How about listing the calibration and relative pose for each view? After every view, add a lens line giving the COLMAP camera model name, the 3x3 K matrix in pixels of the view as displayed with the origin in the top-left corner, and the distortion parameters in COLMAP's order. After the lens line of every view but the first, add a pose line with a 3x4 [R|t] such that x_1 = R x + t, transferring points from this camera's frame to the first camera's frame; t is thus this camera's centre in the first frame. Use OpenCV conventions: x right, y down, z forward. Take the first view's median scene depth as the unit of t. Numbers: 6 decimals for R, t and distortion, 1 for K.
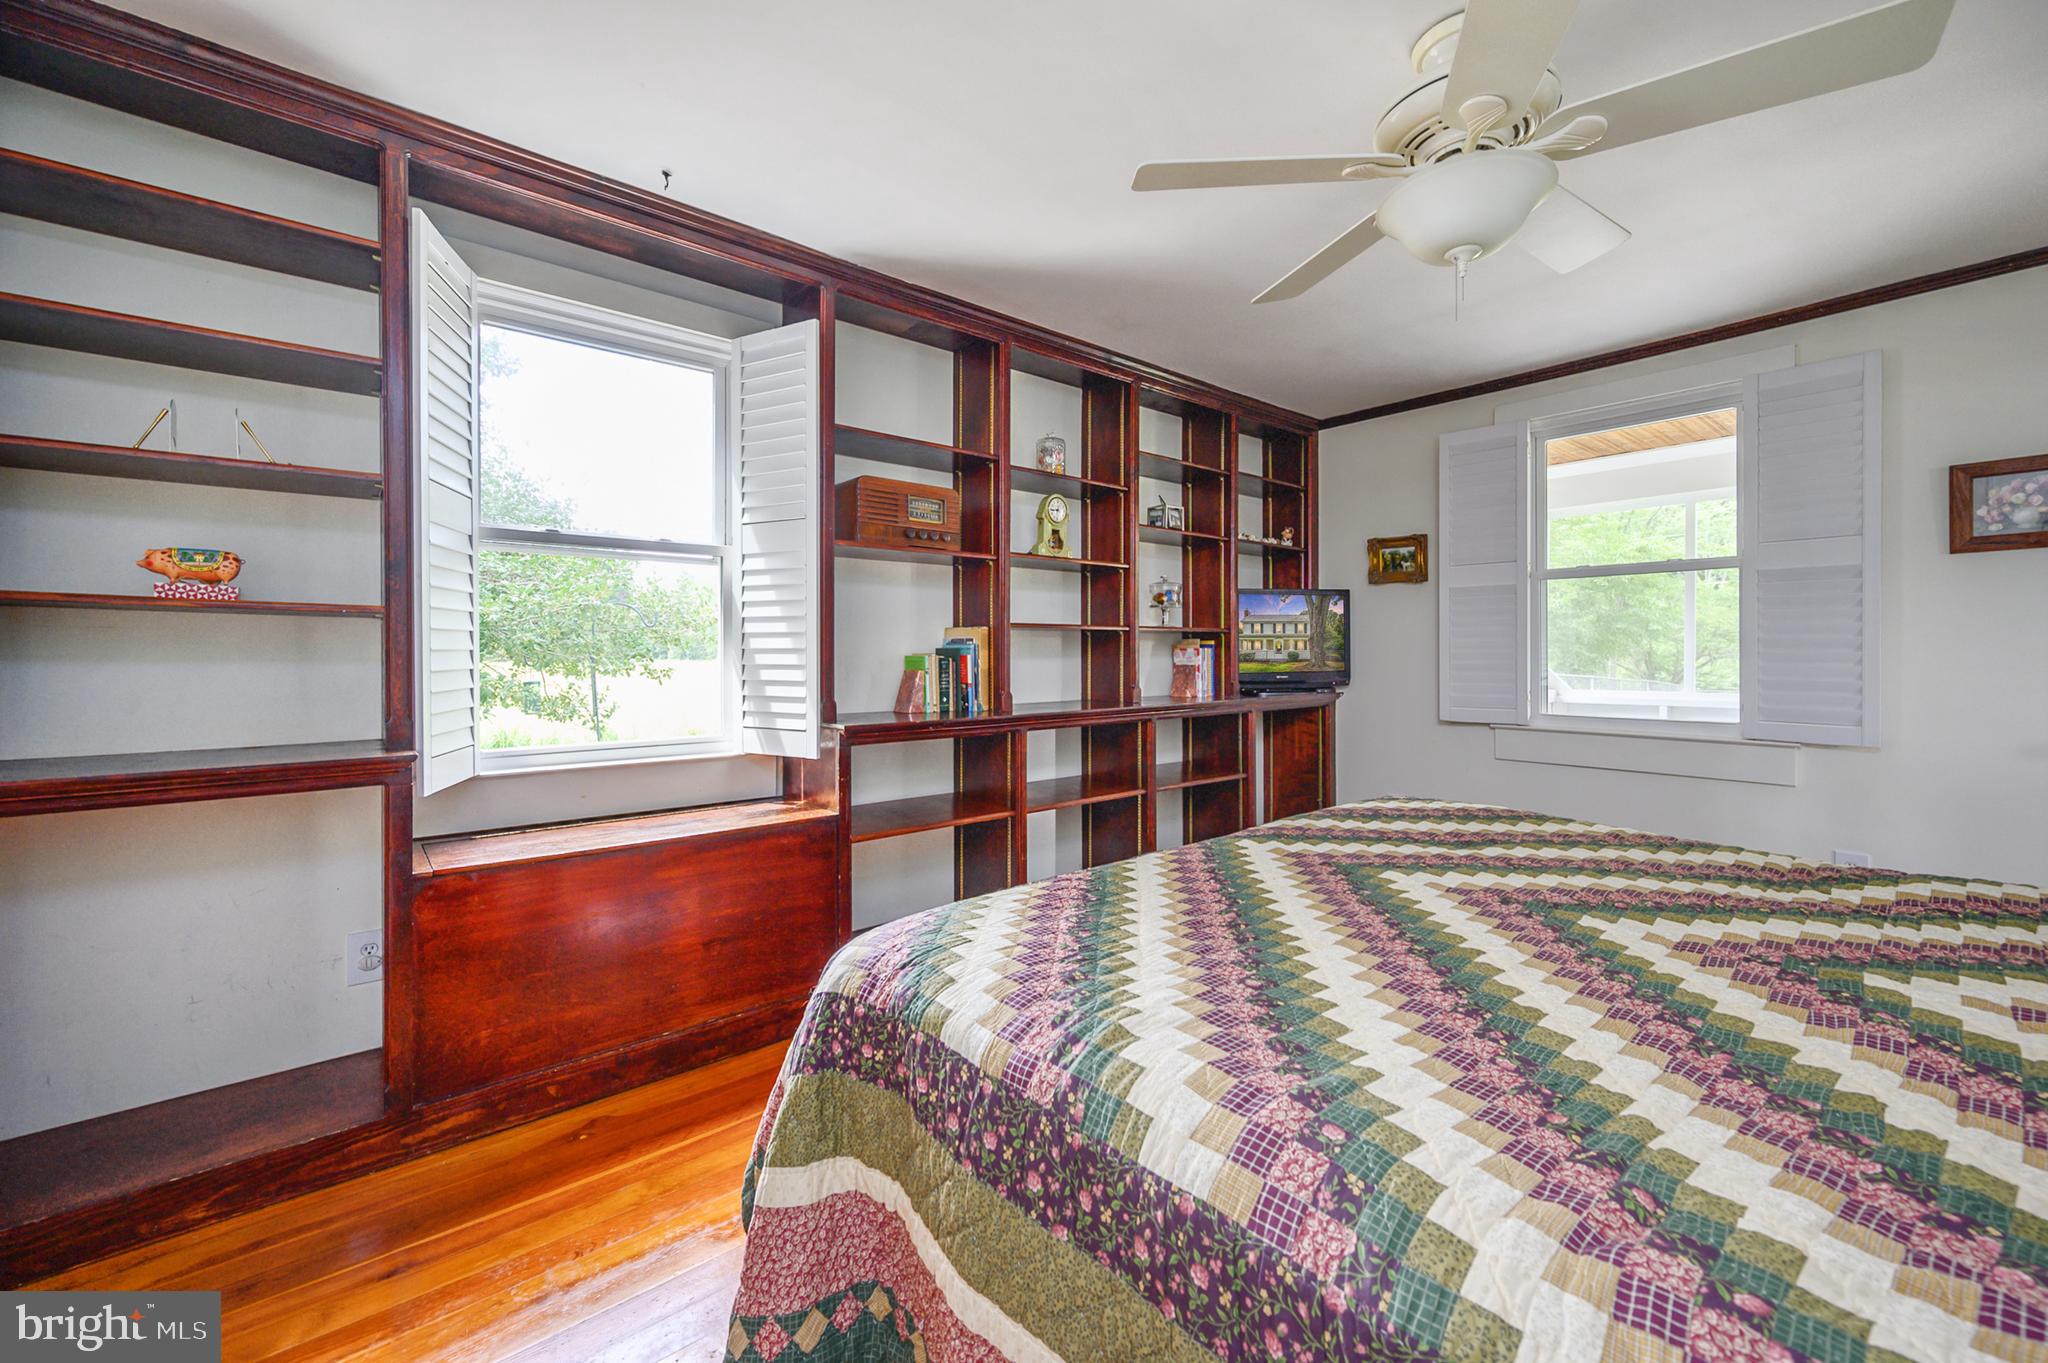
lens RADIAL K [[822.1, 0, 1024.2], [0, 822.1, 660.6], [0, 0, 1]] dist [-0.000397, -0.000124]
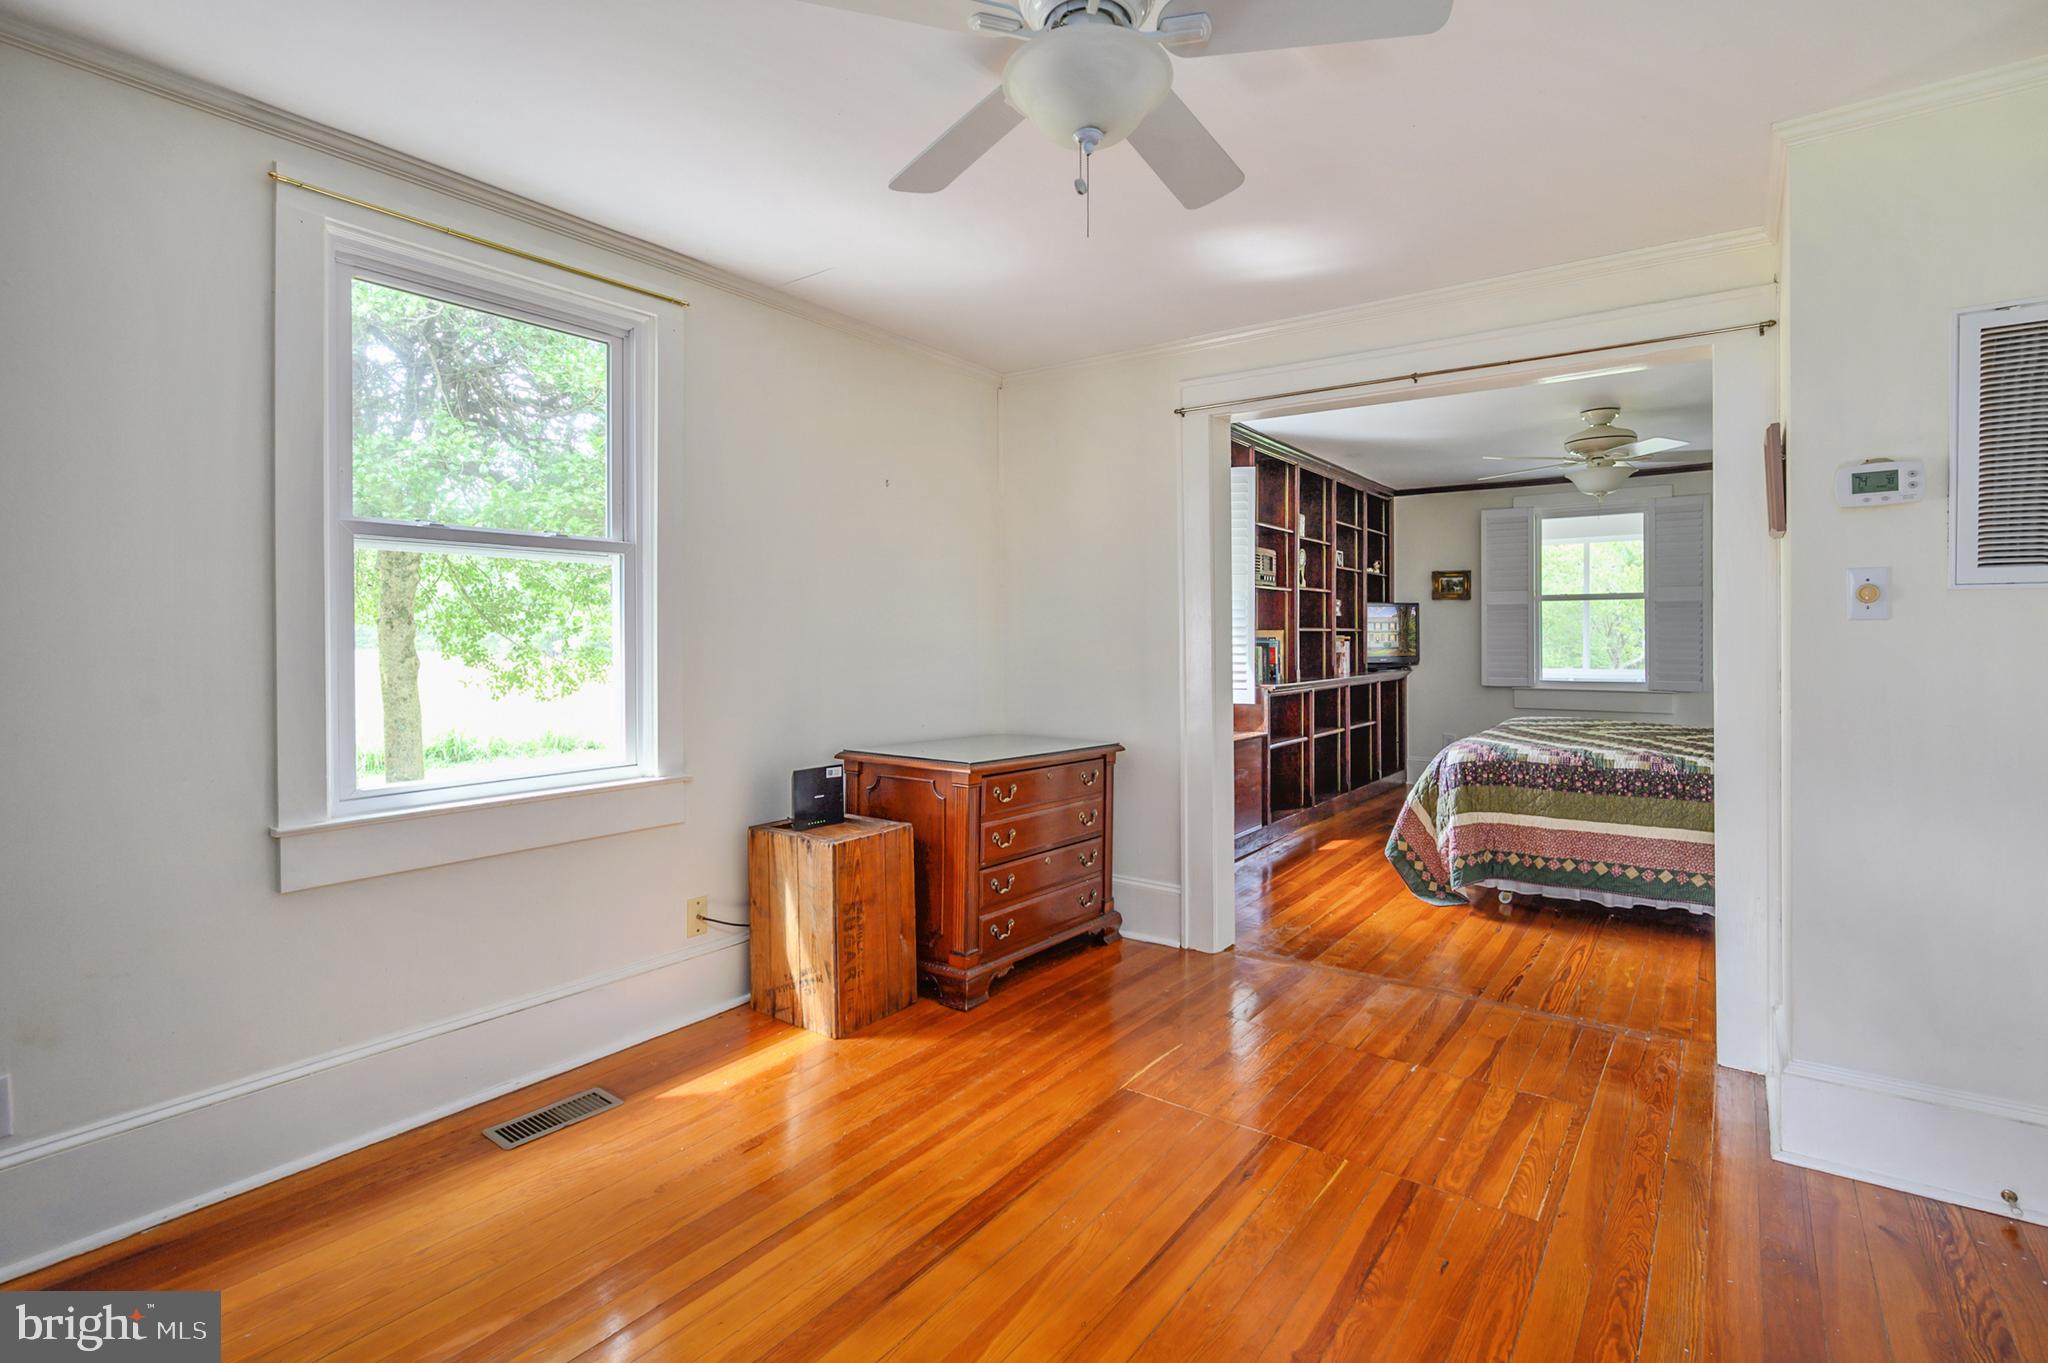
lens RADIAL K [[980.8, 0, 1019.4], [0, 980.8, 636.0], [0, 0, 1]] dist [-0.001152, 0.001225]
pose [[0.971287, 0.000072, 0.237910, -1.170786], [0.002654, 0.999934, -0.011136, -0.009185], [-0.237895, 0.011447, 0.971223, -0.926749]]
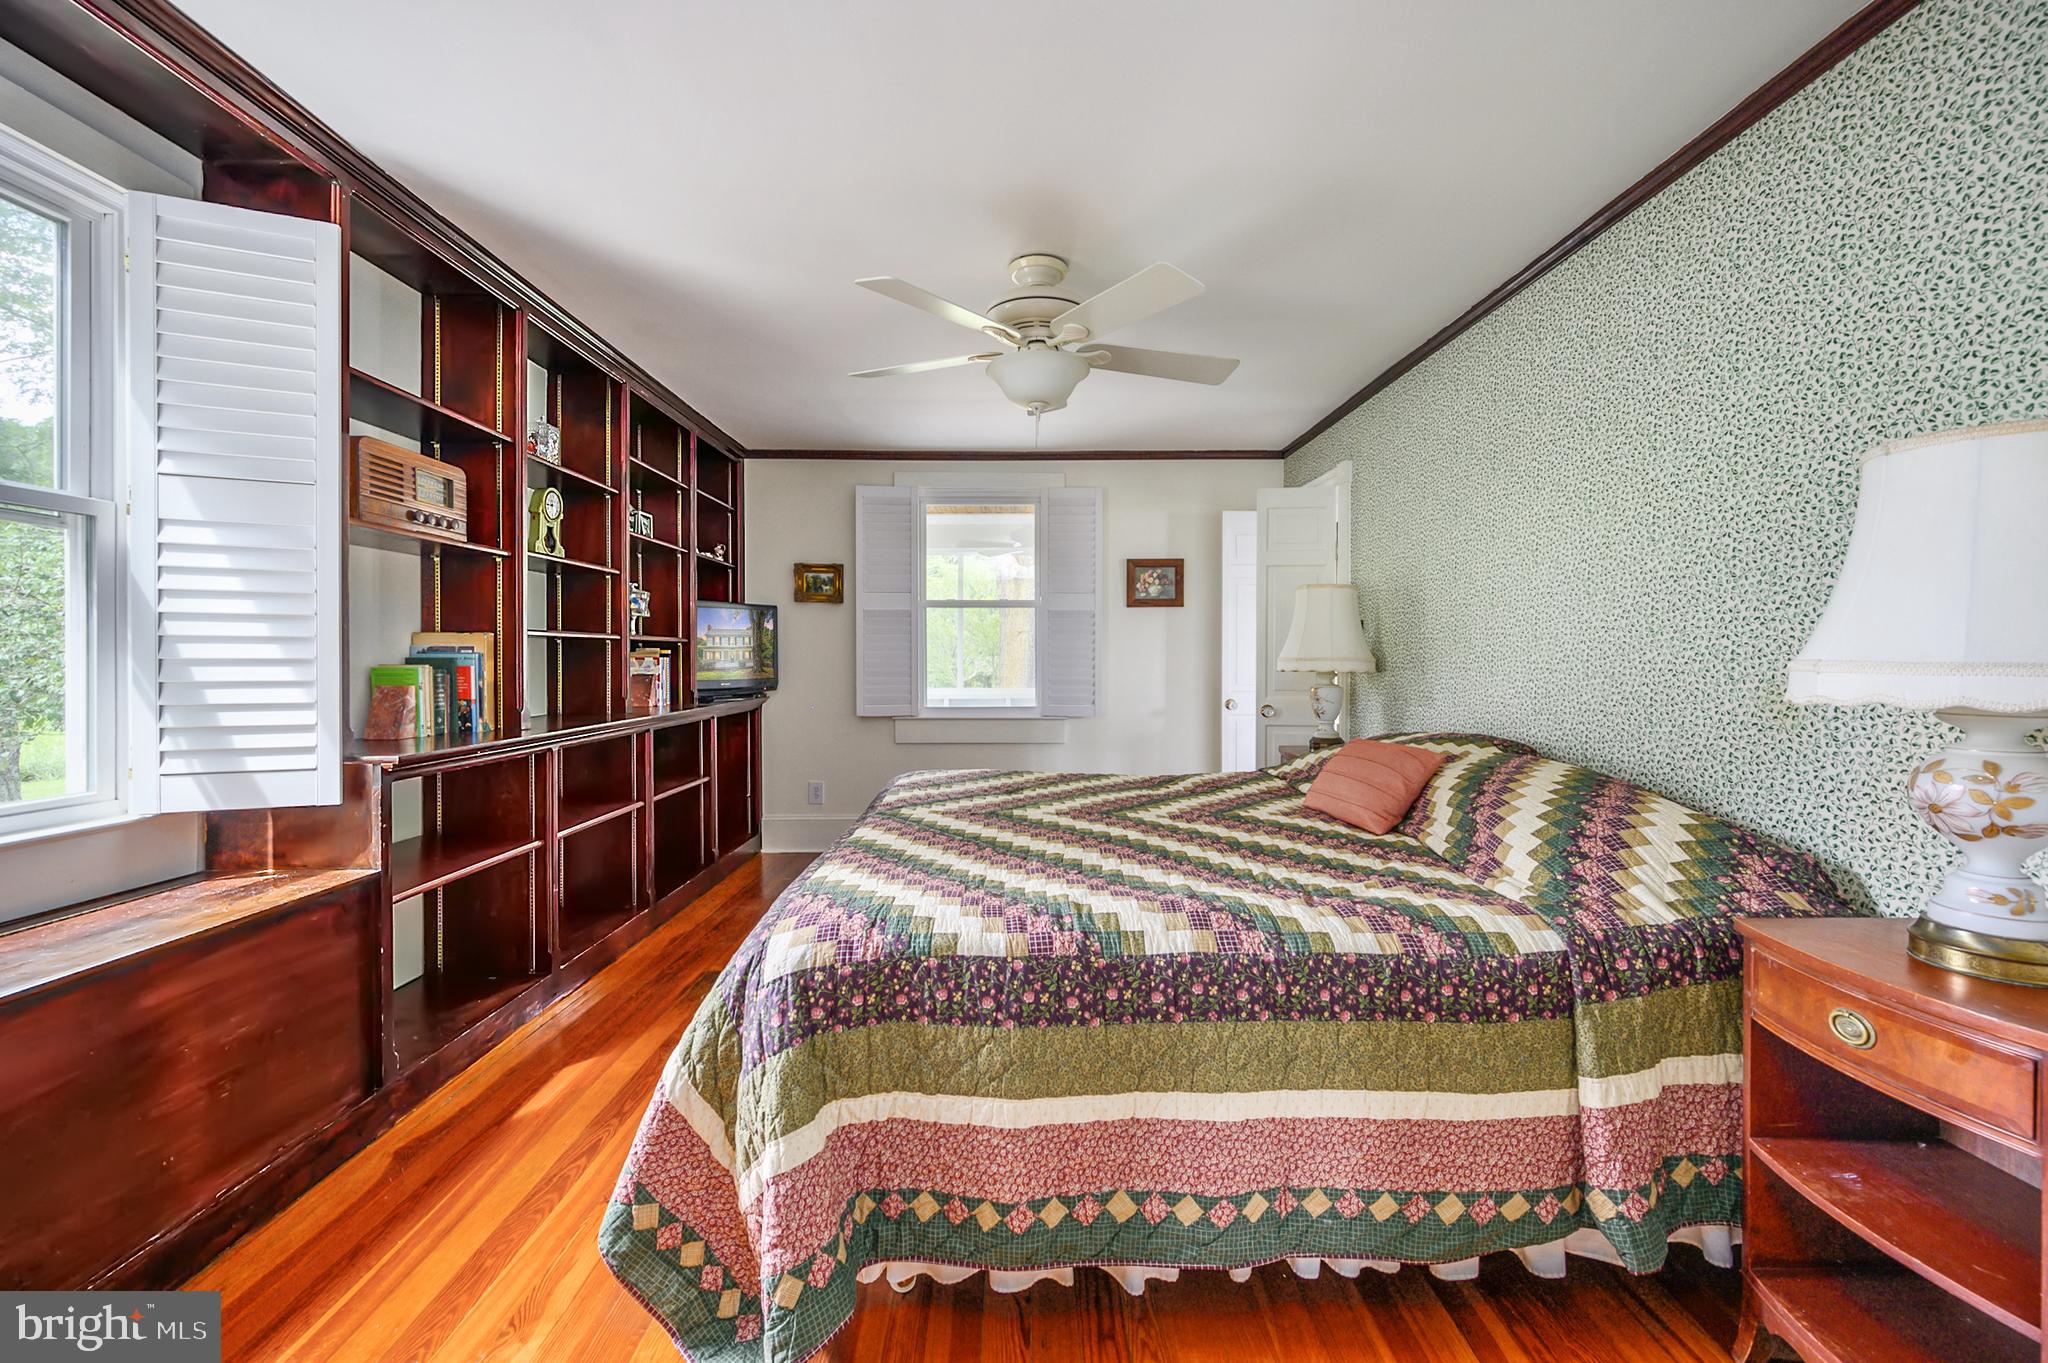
lens RADIAL K [[822.1, 0, 1034.9], [0, 822.1, 669.9], [0, 0, 1]] dist [-0.000397, -0.000124]
pose [[0.628786, -0.008757, 0.777529, -0.396313], [0.006228, 0.999961, 0.006225, -0.004898], [-0.777554, 0.000928, 0.628816, 0.019894]]
